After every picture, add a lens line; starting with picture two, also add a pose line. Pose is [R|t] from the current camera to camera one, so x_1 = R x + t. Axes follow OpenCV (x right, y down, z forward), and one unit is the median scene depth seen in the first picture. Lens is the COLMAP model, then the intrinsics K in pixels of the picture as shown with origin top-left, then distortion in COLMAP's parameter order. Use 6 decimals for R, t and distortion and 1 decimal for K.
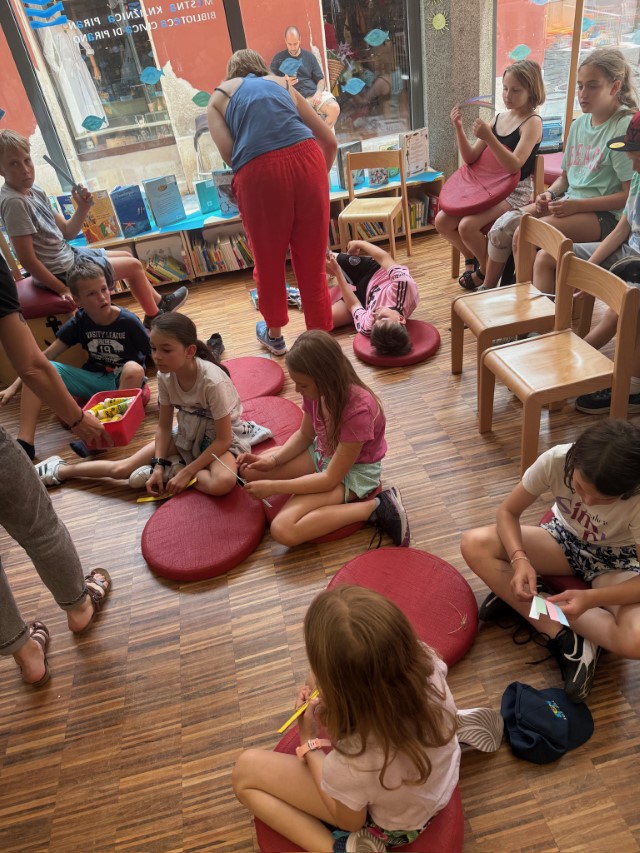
lens RADIAL K [[592.4, 0, 328.2], [0, 592.4, 436.6], [0, 0, 1]] dist [0.022681, -0.039777]
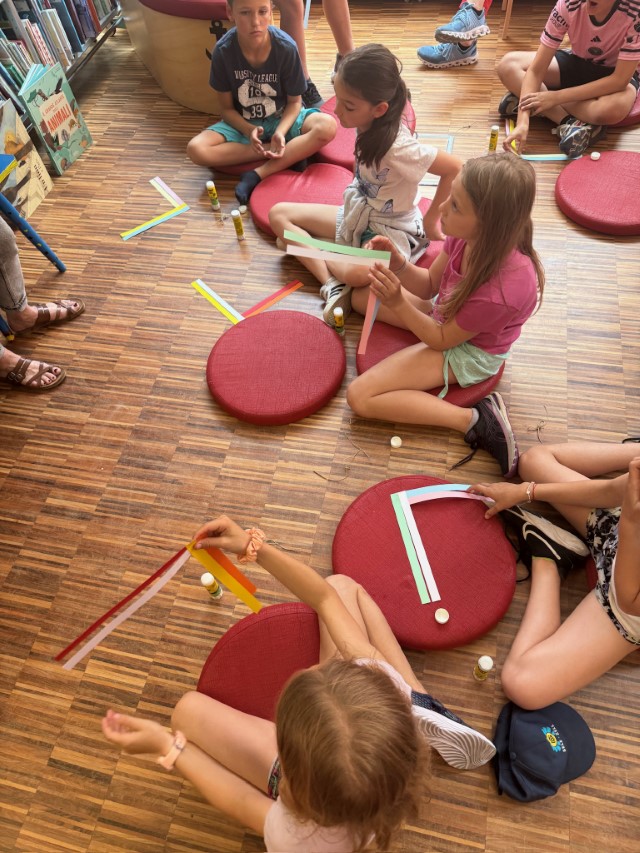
lens RADIAL K [[591.4, 0, 322.5], [0, 591.4, 437.1], [0, 0, 1]] dist [0.024199, -0.041454]
pose [[0.909223, 0.373968, -0.182924, 0.055327], [-0.274185, 0.868557, 0.412832, -0.125545], [0.313266, -0.325202, 0.892249, 0.195745]]
